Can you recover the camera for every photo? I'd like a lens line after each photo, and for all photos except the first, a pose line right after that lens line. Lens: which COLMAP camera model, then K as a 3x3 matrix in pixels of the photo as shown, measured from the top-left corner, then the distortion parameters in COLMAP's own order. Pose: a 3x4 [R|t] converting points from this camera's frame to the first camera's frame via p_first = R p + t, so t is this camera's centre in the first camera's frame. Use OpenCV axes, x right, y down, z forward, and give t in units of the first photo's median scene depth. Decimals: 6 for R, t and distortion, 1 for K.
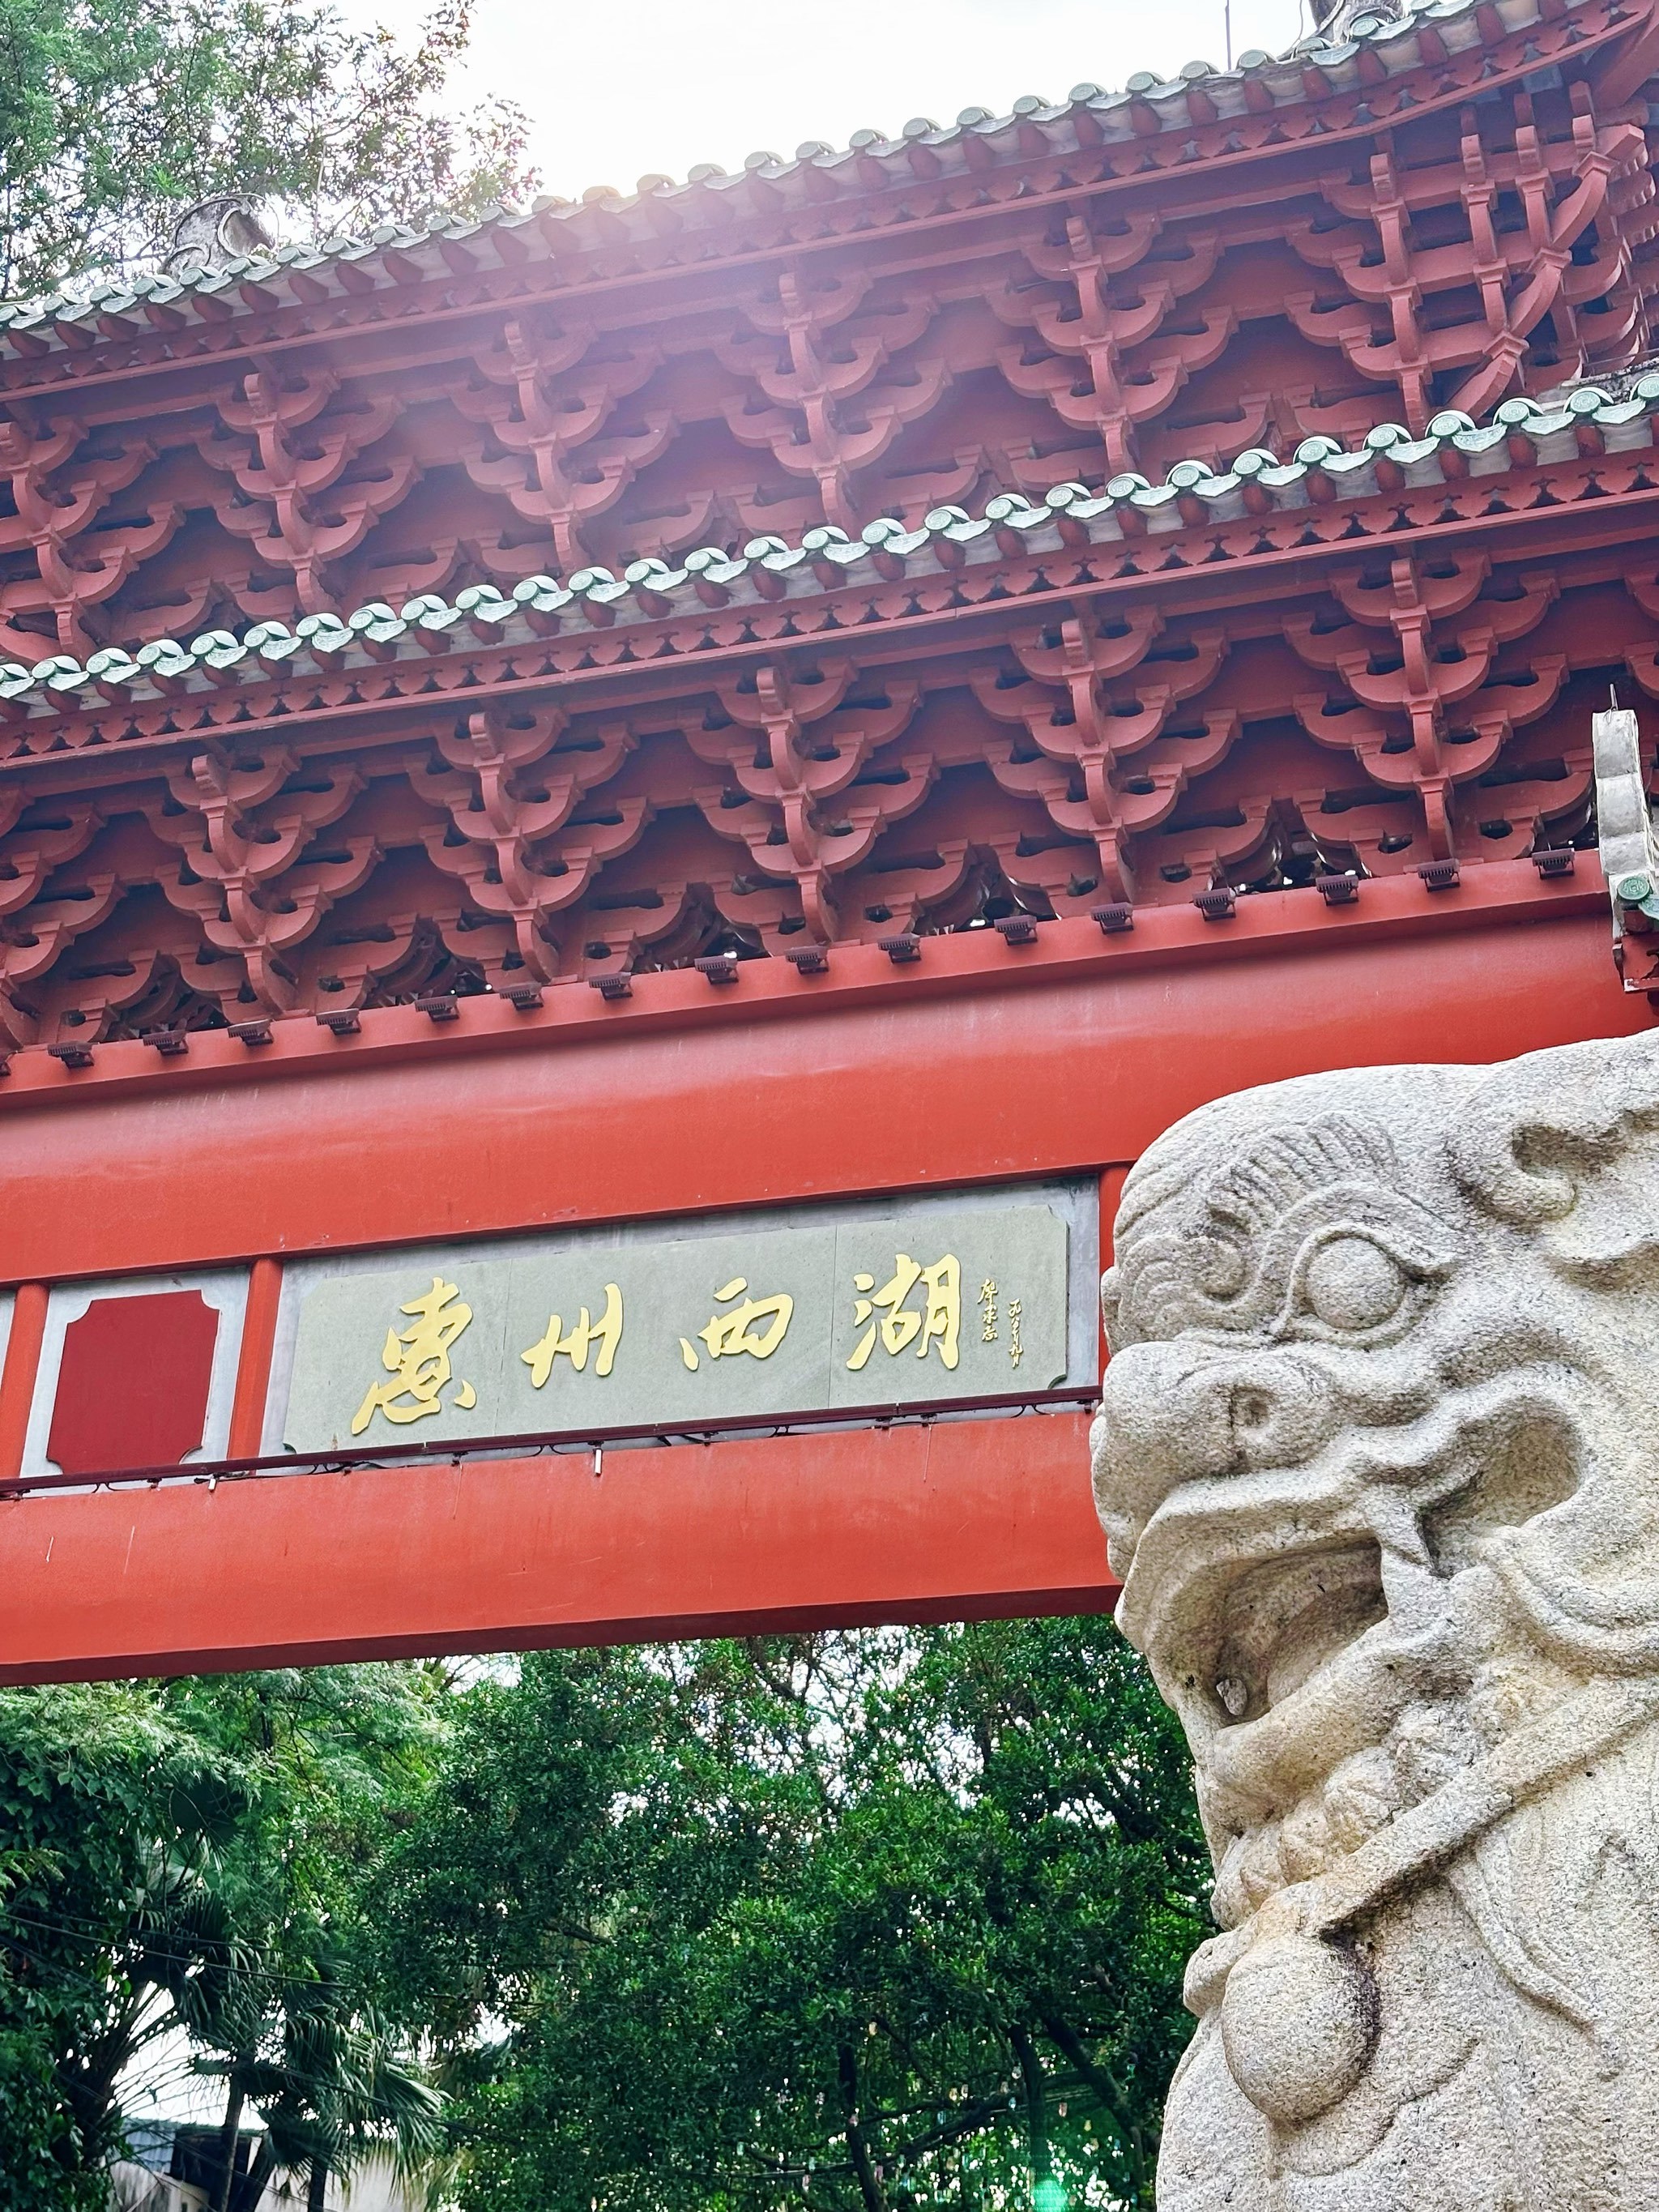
lens RADIAL K [[3256.6, 0, 839.3], [0, 3256.6, 1065.6], [0, 0, 1]] dist [0.329510, -1.425094]
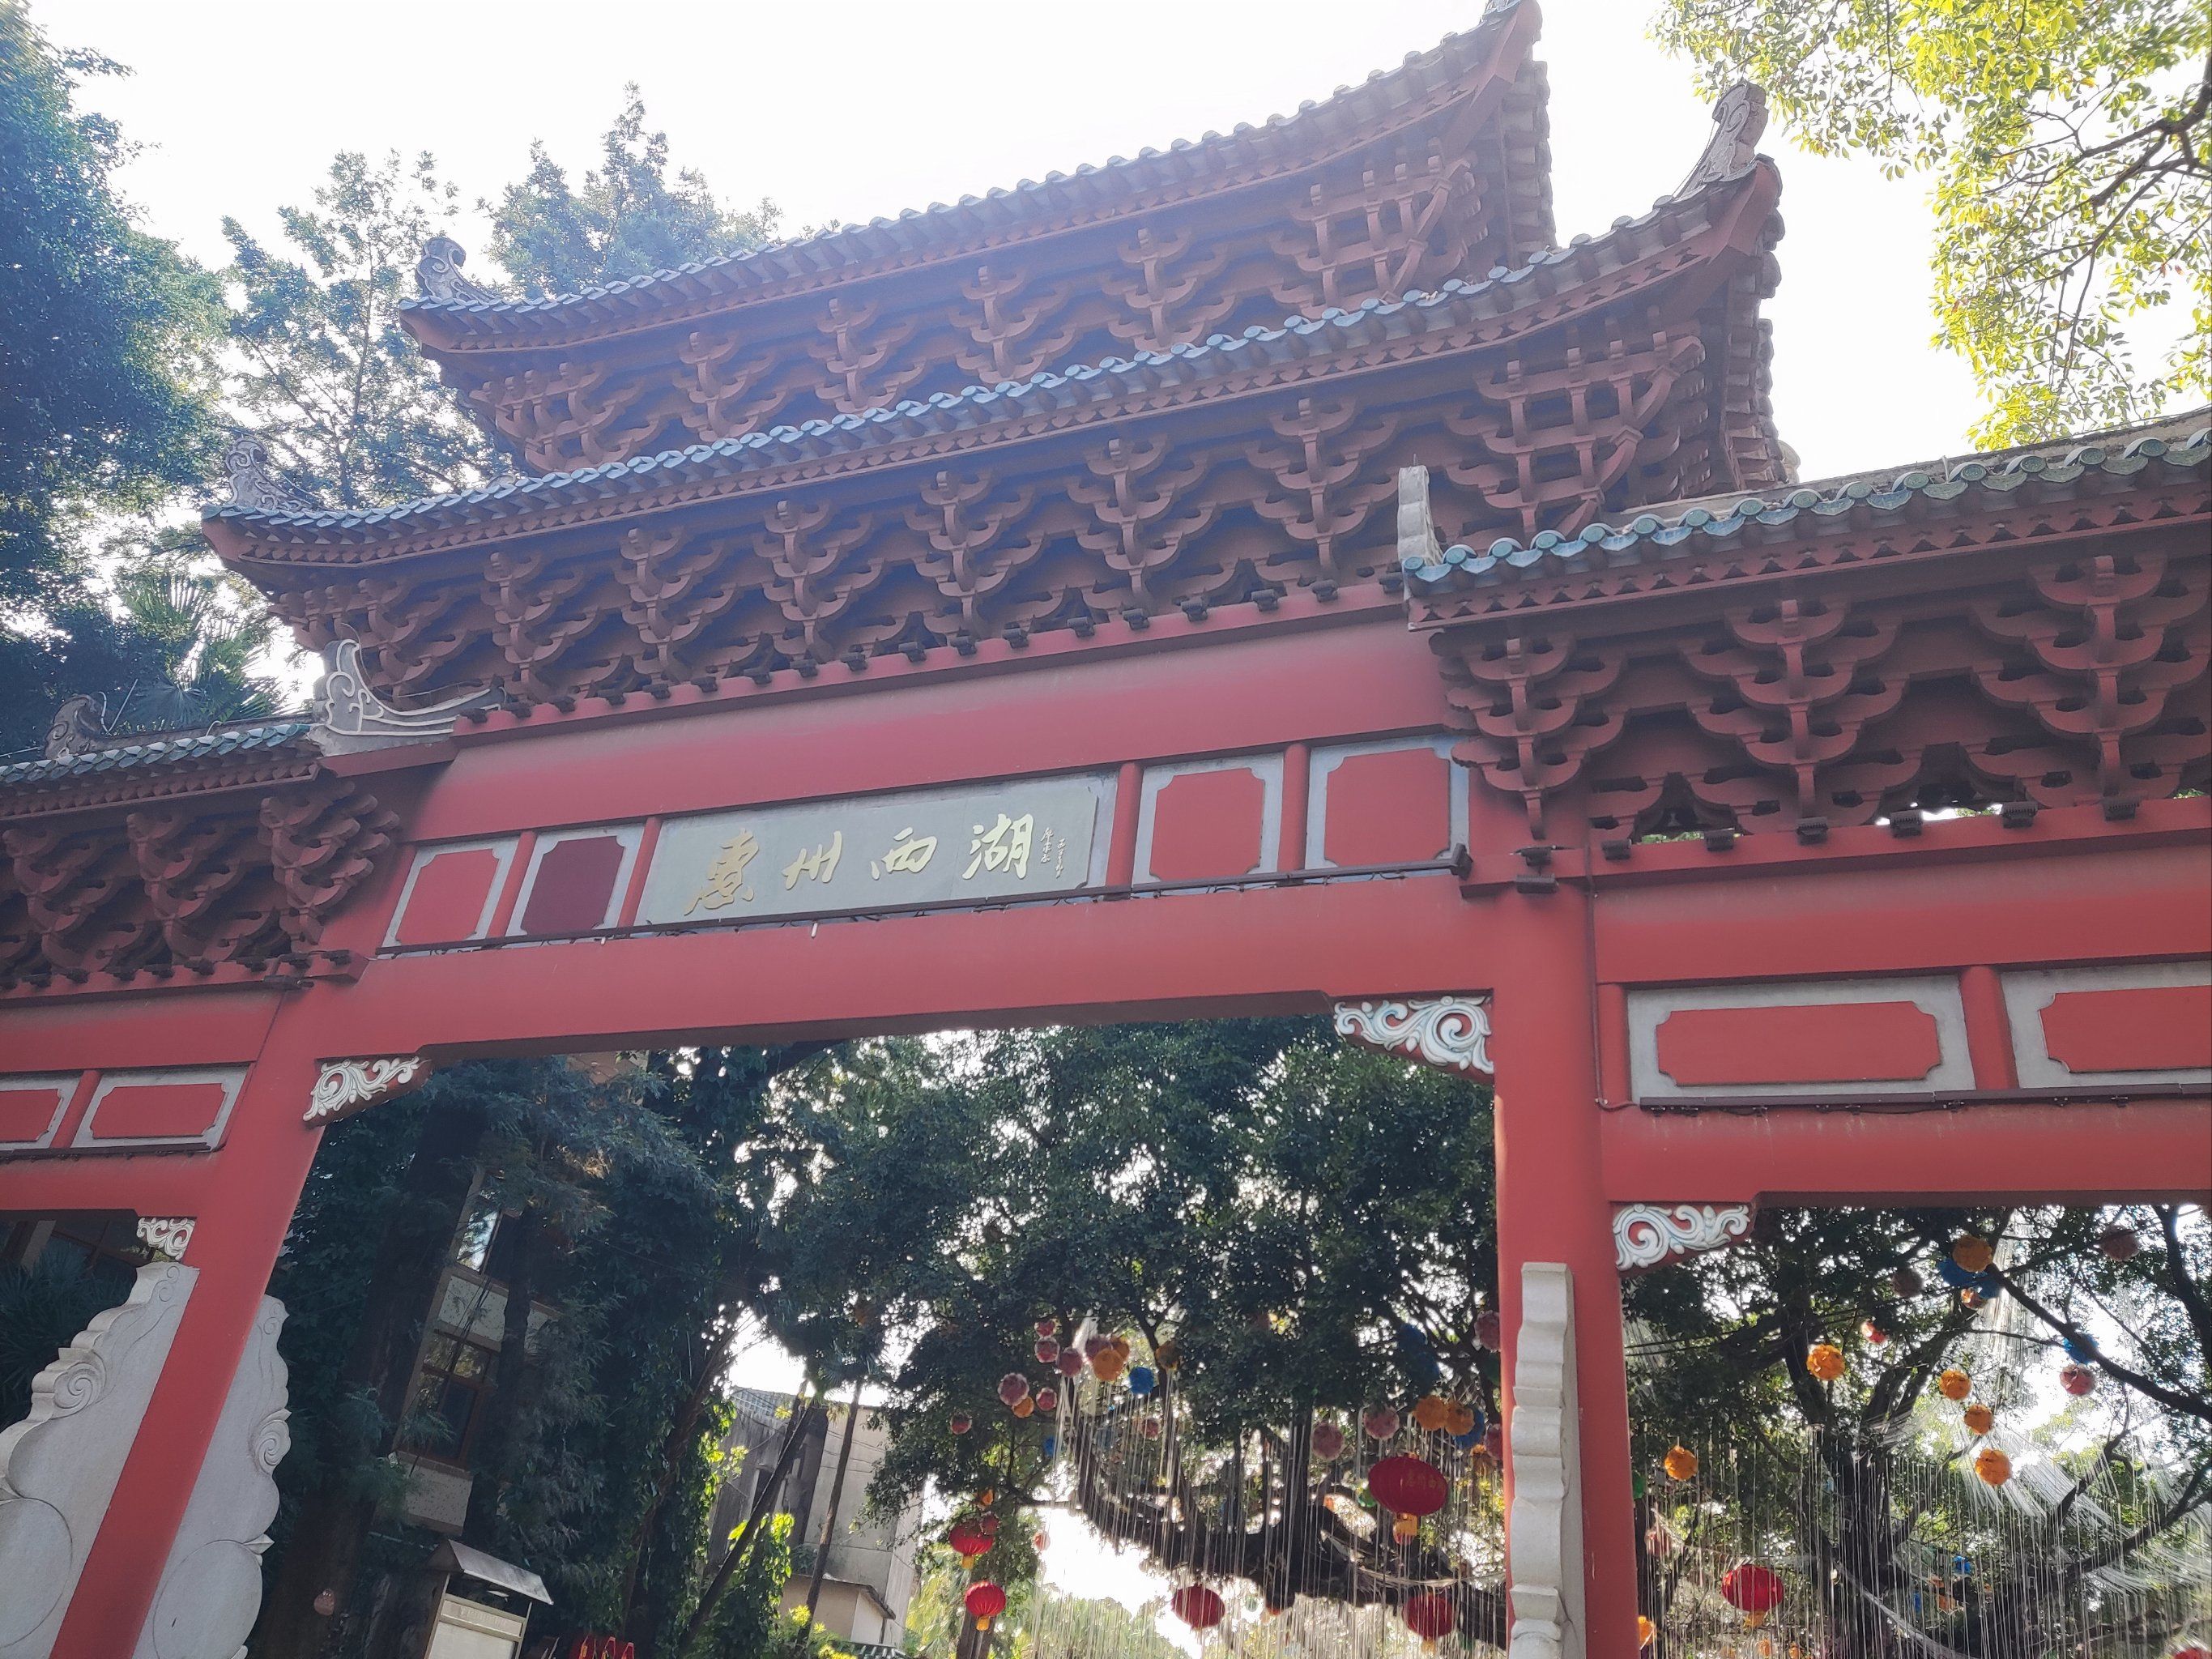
lens RADIAL K [[1561.7, 0, 1137.0], [0, 1561.7, 836.1], [0, 0, 1]] dist [0.109020, -0.141709]
pose [[0.997883, 0.036410, -0.053880, 0.129888], [-0.038563, 0.998476, -0.039472, 0.096570], [0.052361, 0.041466, 0.997767, 0.202374]]
